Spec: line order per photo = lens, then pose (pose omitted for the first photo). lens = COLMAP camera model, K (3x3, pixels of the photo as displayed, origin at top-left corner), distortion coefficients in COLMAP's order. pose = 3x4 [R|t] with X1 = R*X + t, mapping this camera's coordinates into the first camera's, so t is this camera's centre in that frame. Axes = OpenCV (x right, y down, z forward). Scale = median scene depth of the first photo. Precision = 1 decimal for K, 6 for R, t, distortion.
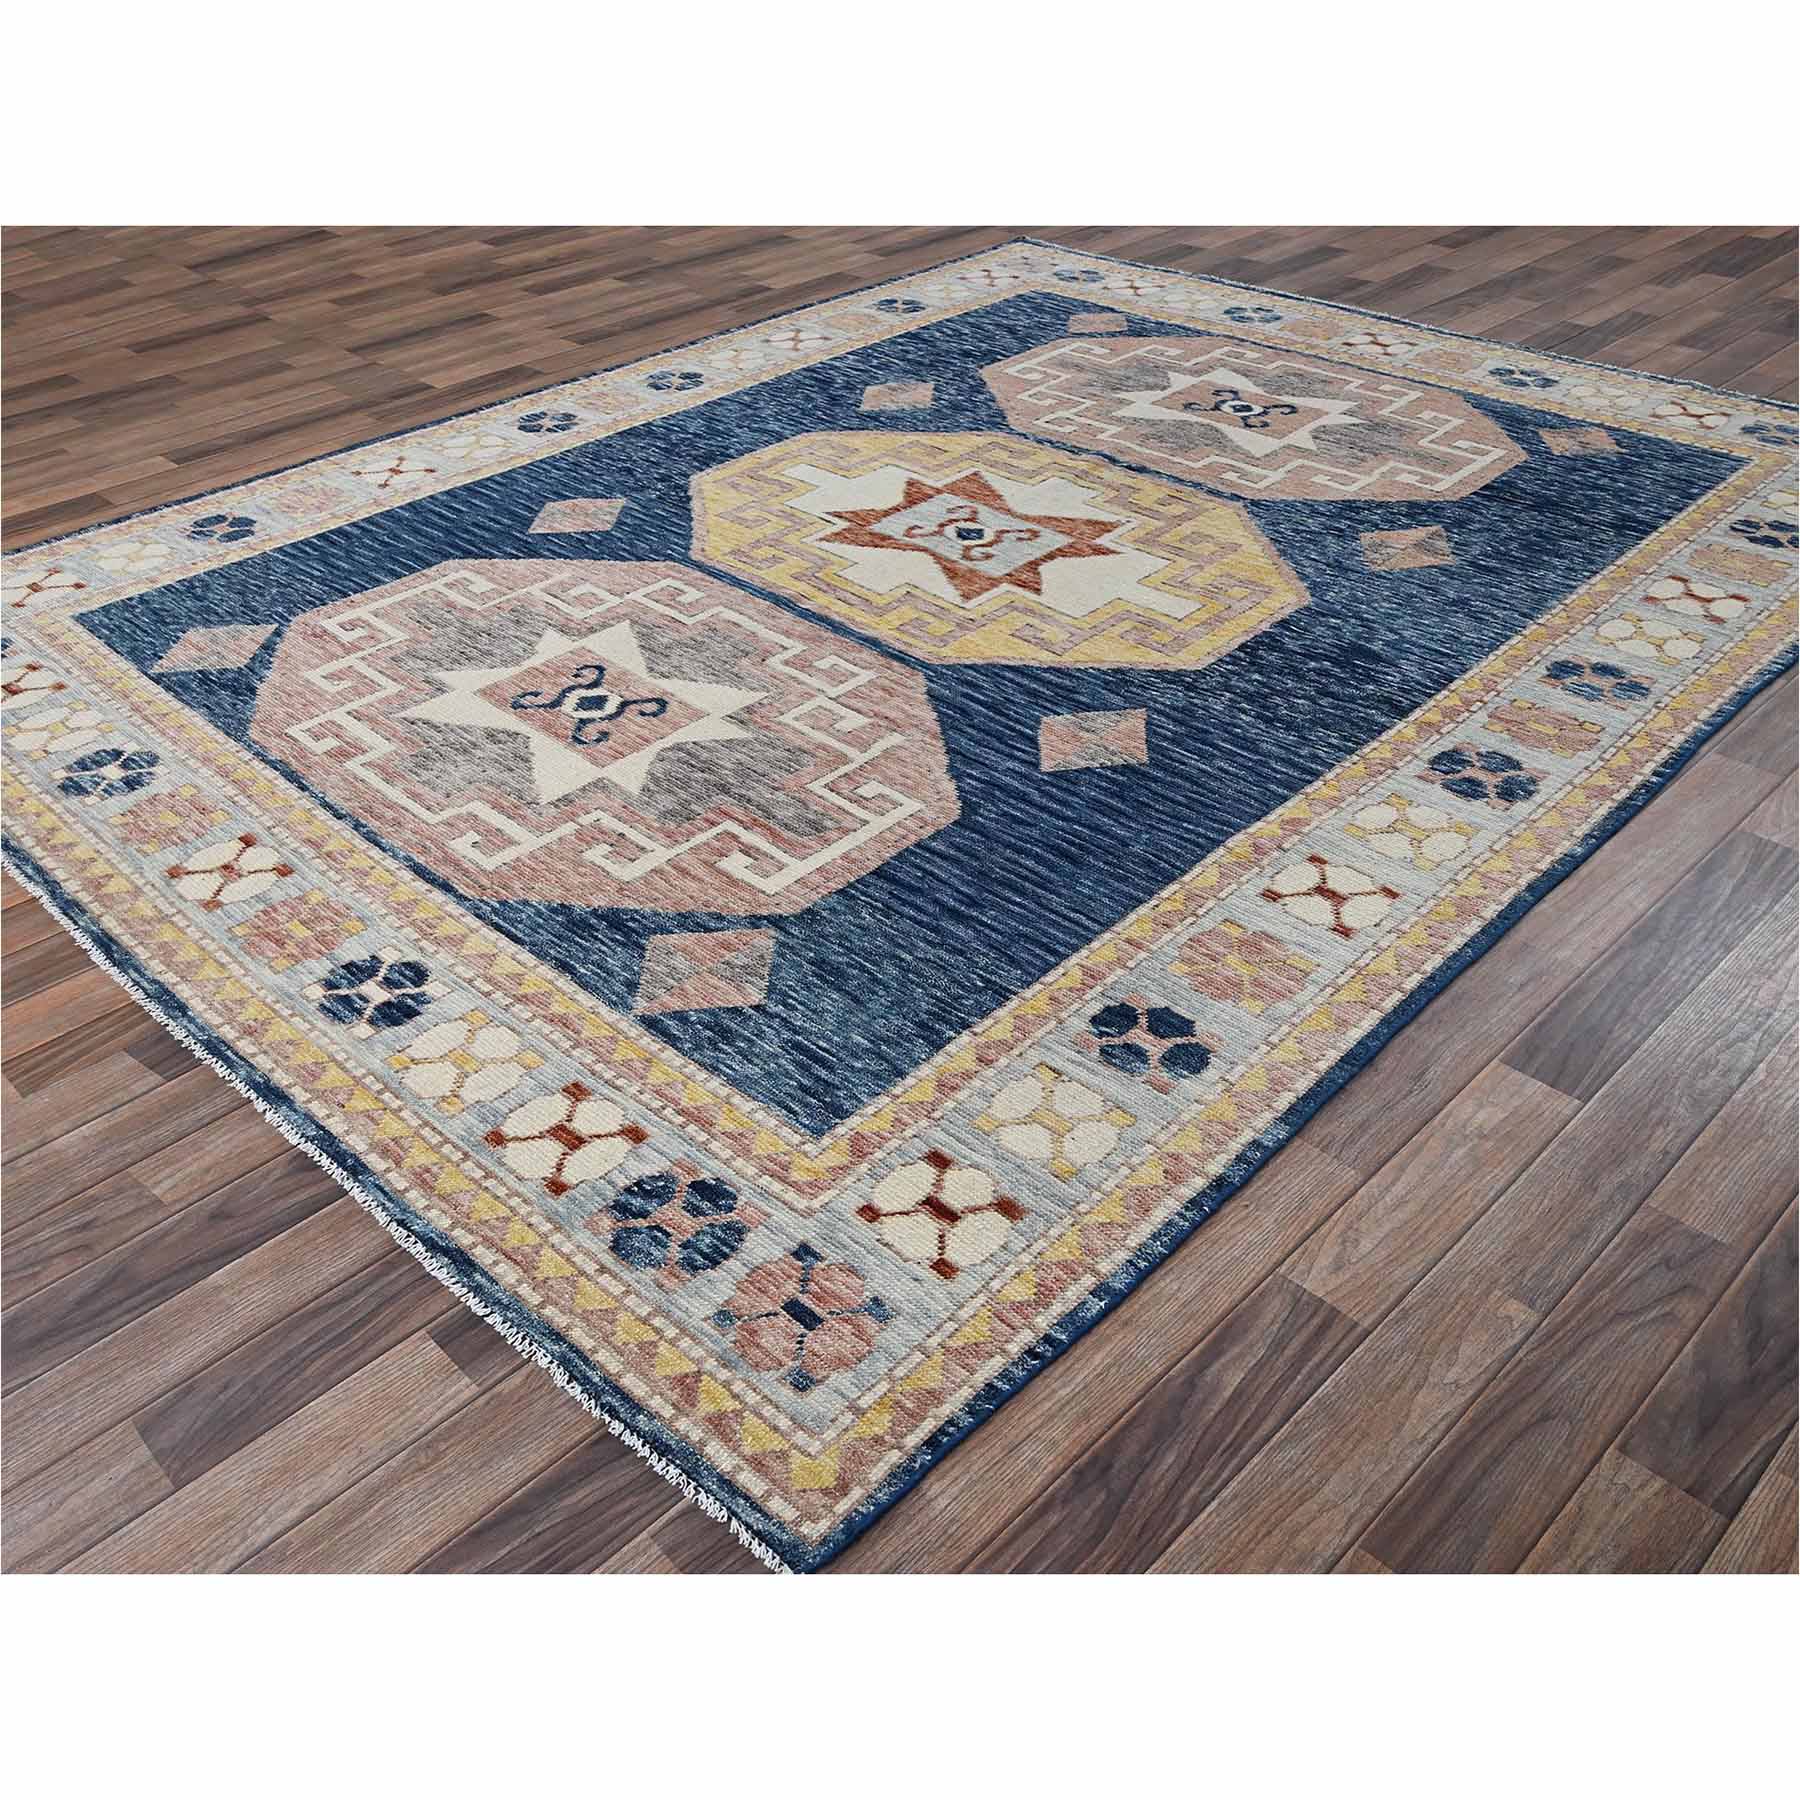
lens RADIAL K [[1687.5, 0, 900.0], [0, 1687.5, 900.0], [0, 0, 1]] dist [-0.001962, -0.000359]
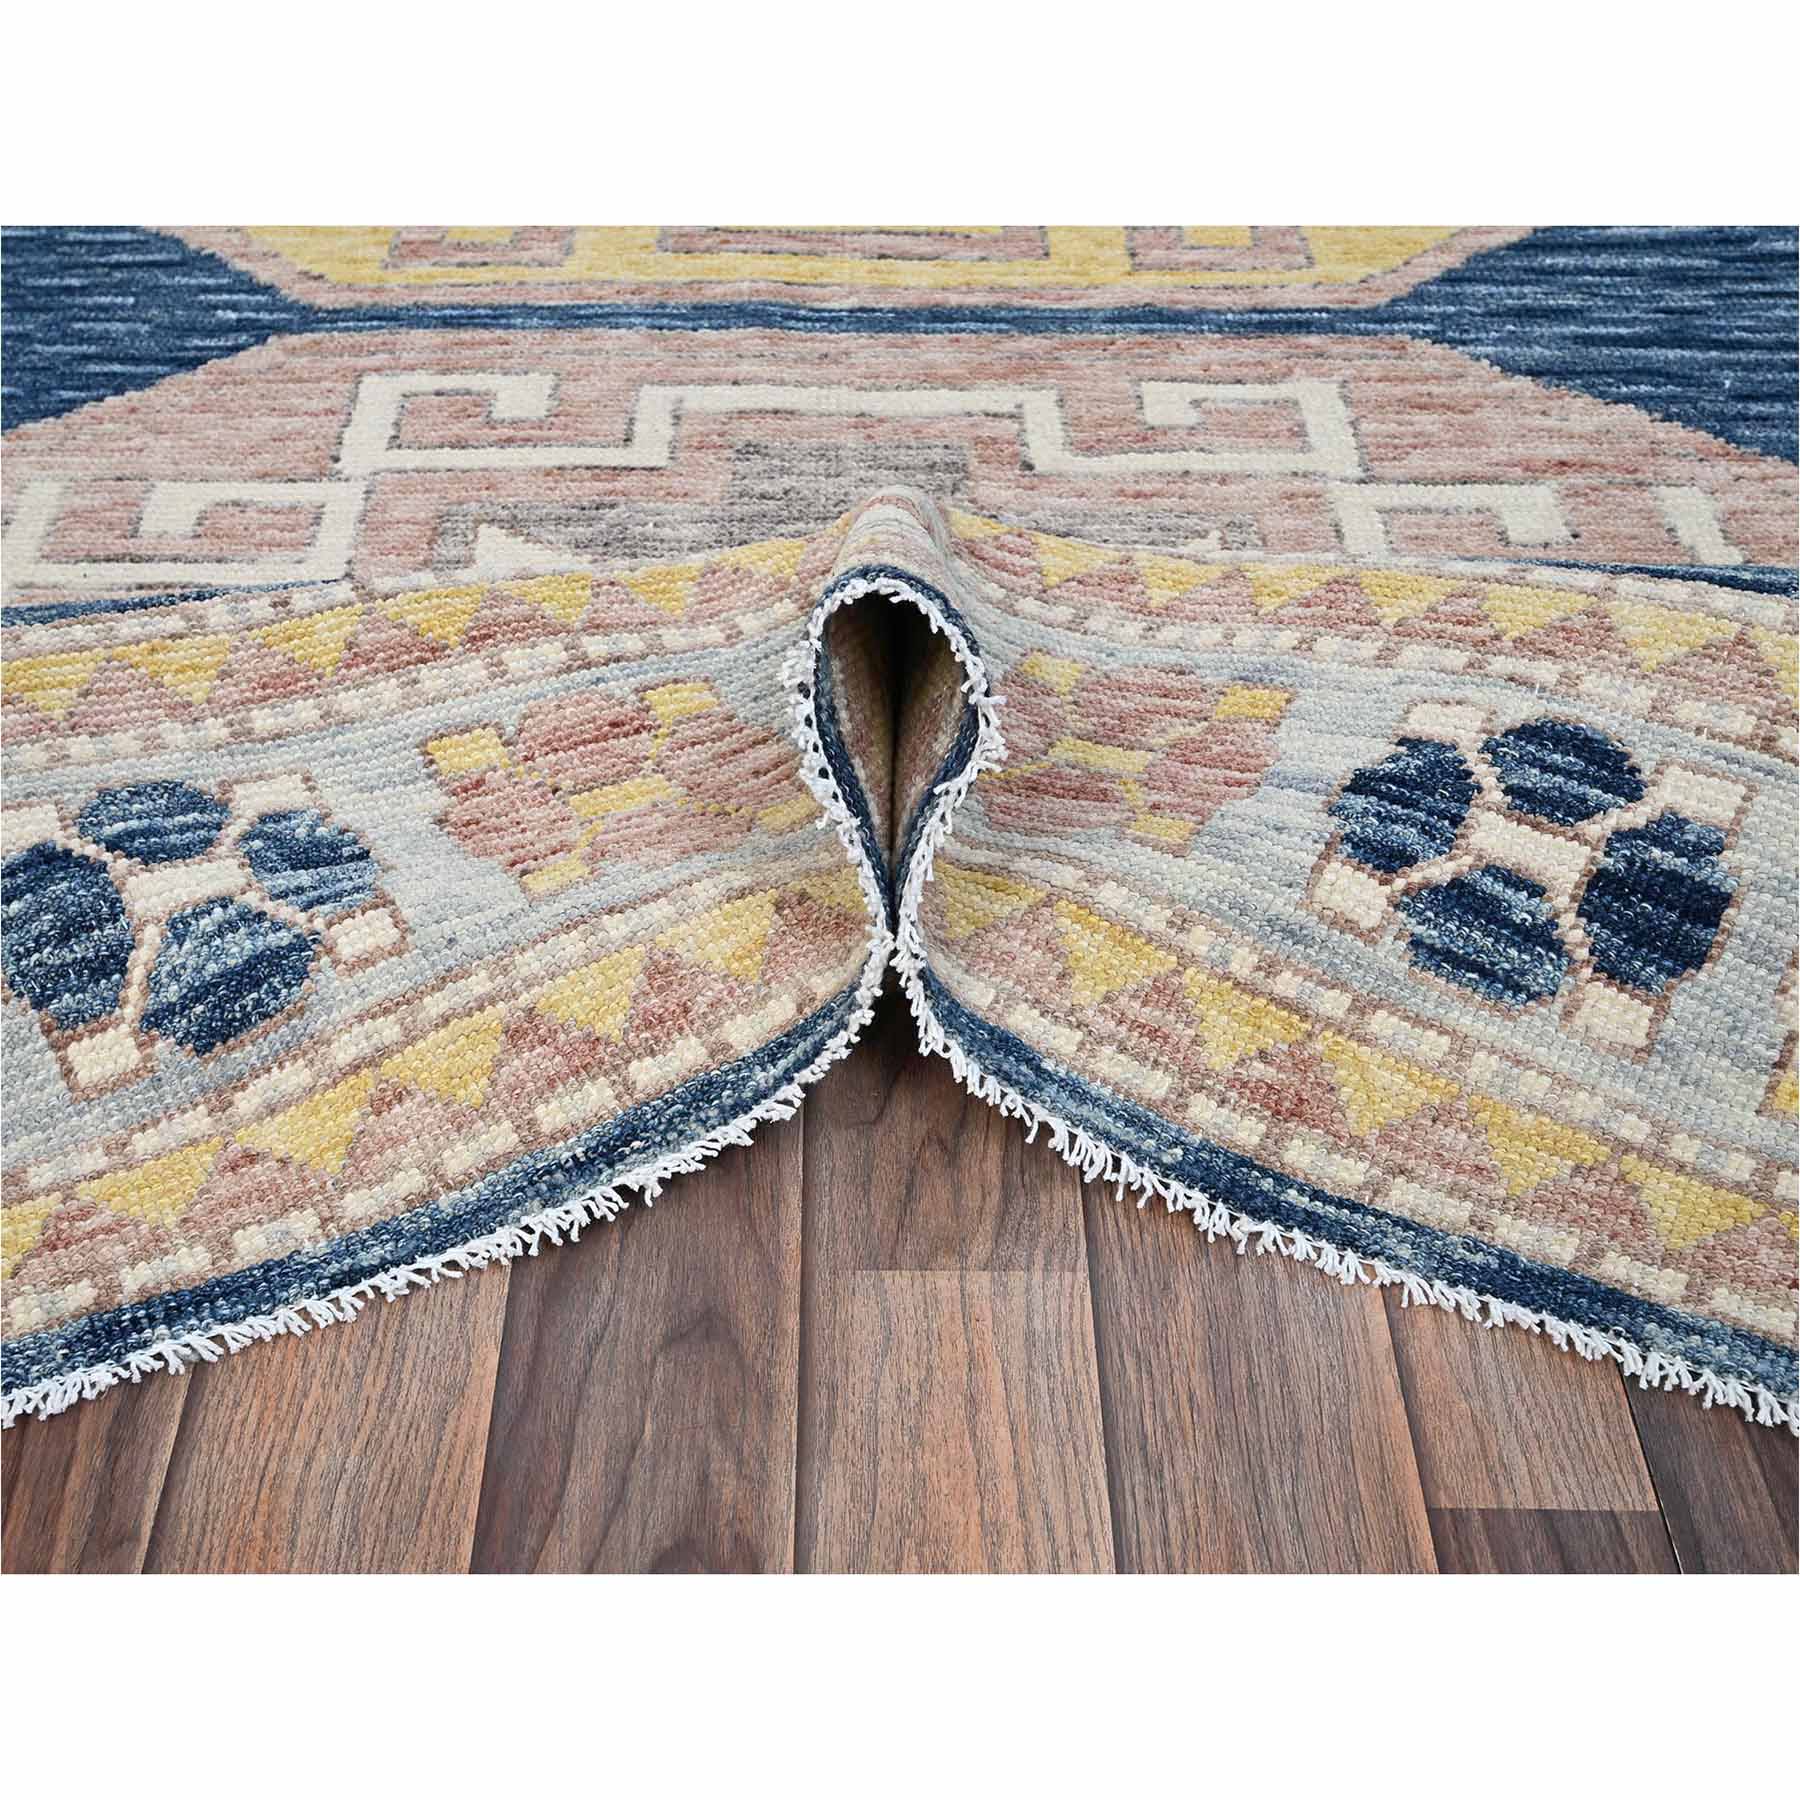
lens RADIAL K [[2392.0, 0, 900.0], [0, 2392.0, 900.0], [0, 0, 1]] dist [0.006178, 0.002748]
pose [[0.707120, -0.453633, 0.542400, -0.362342], [0.394088, 0.889736, 0.230357, -0.171461], [-0.587090, 0.050863, 0.807922, 0.599474]]
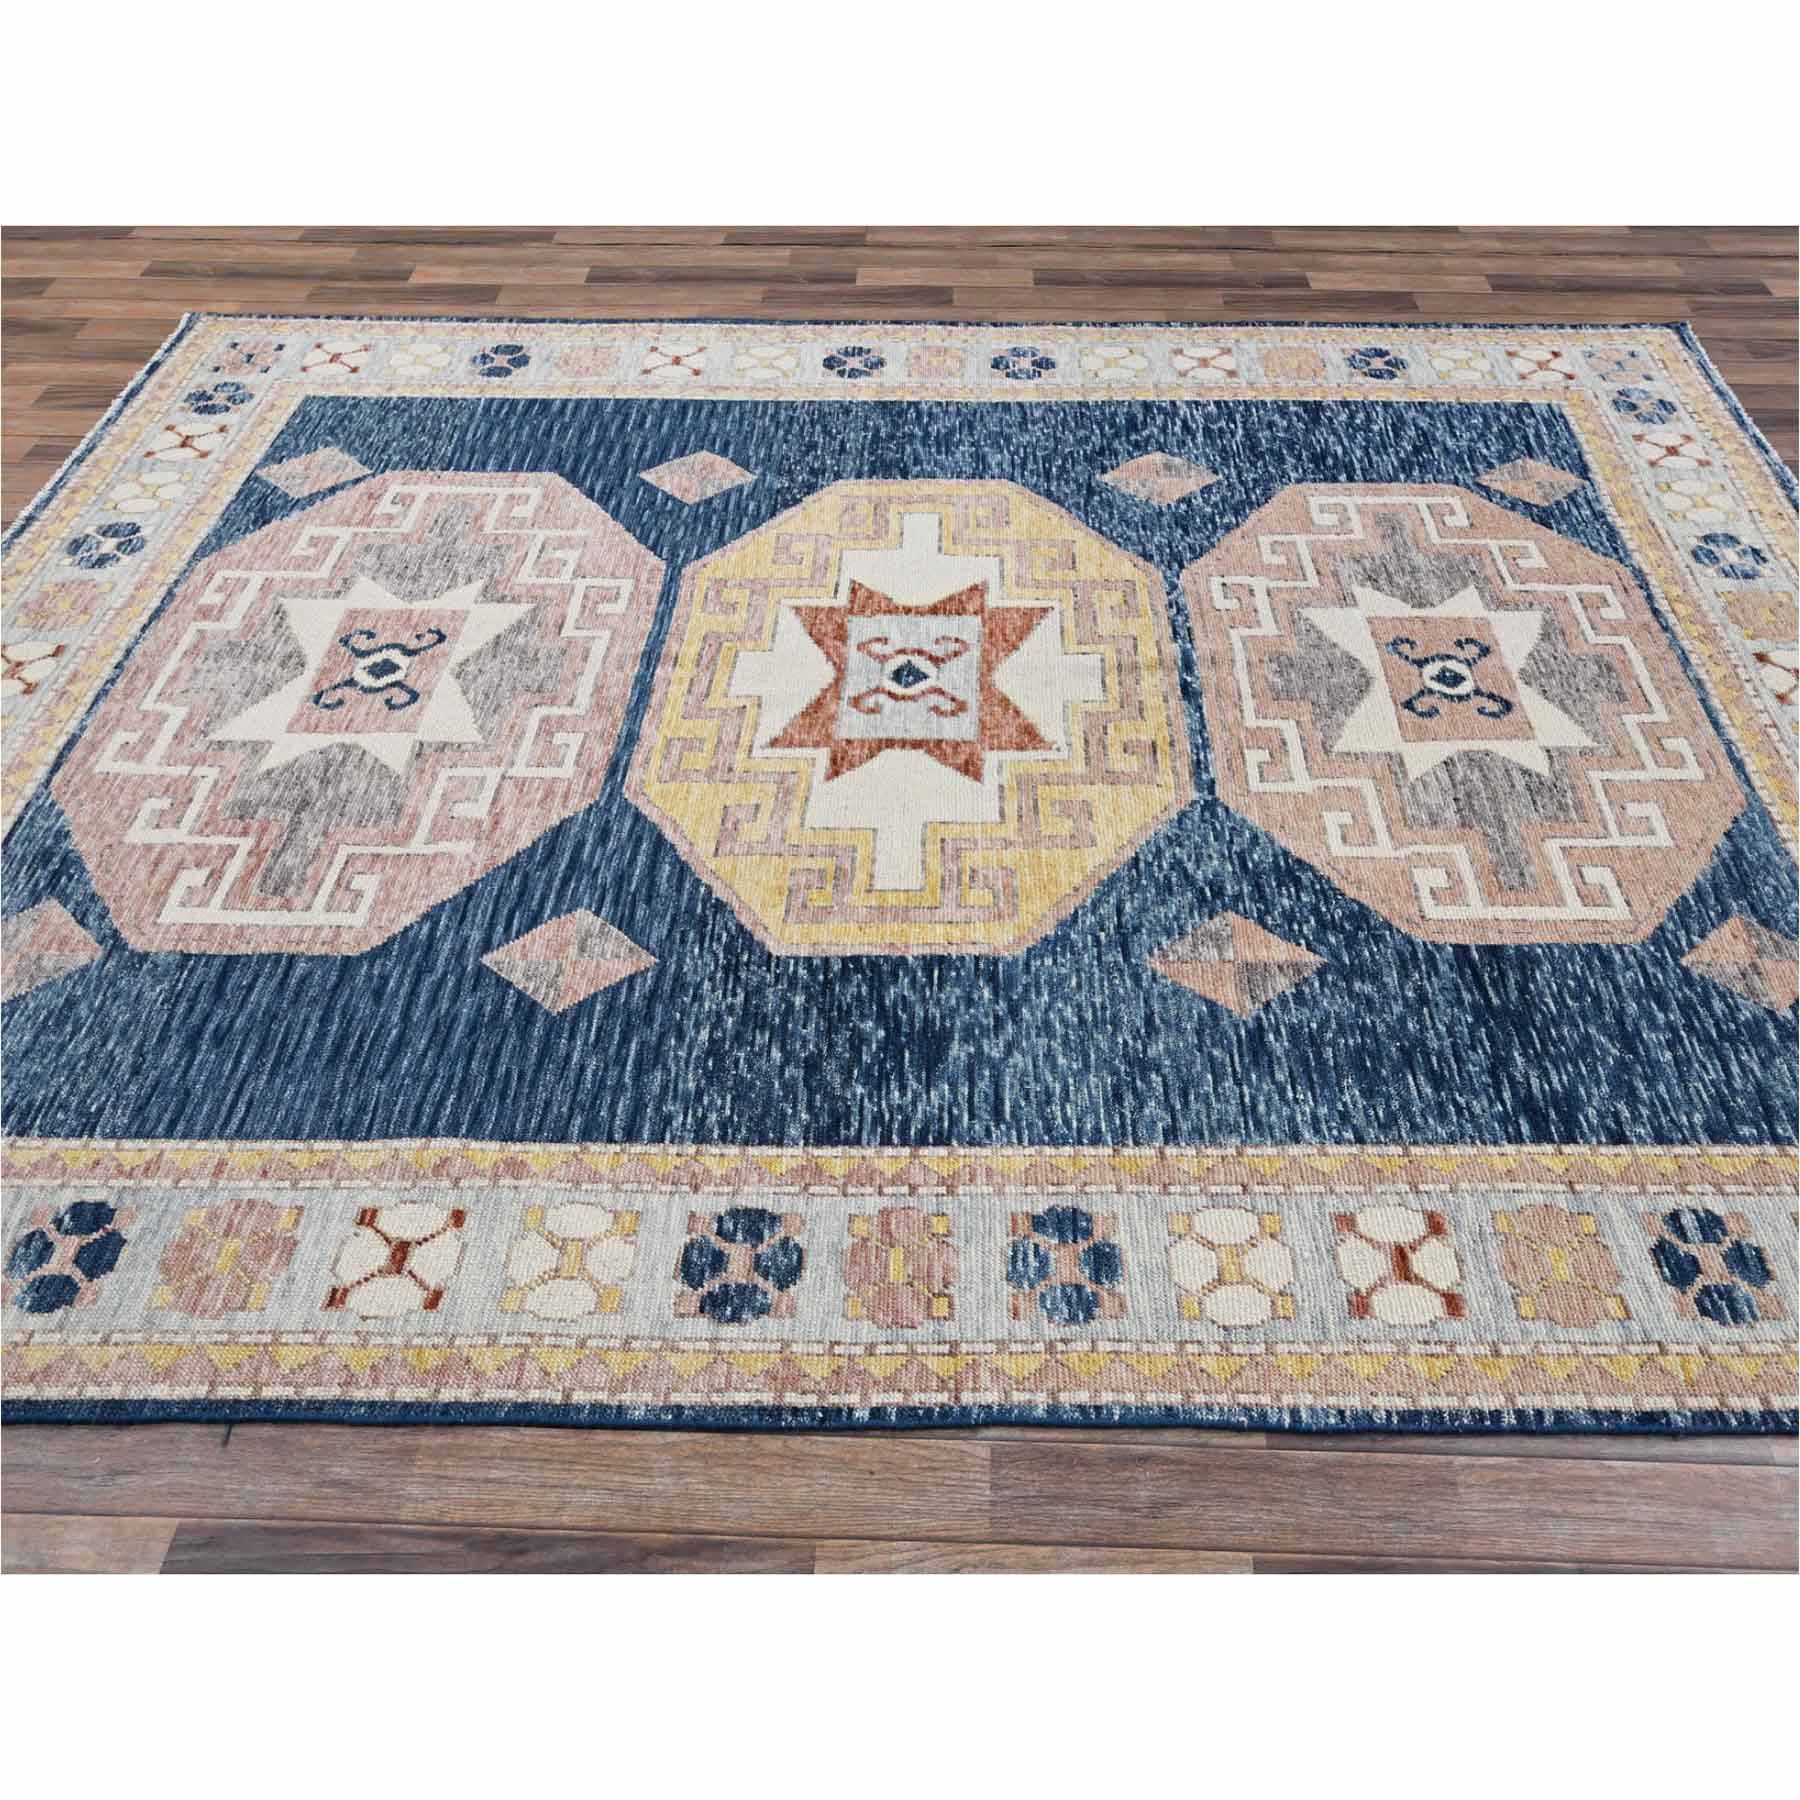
lens RADIAL K [[1587.4, 0, 900.0], [0, 1587.4, 900.0], [0, 0, 1]] dist [-0.000902, -0.004450]
pose [[0.676935, 0.533975, -0.506587, 0.562266], [-0.433410, 0.845459, 0.312017, -0.402314], [0.594908, 0.008345, 0.803751, 0.347512]]
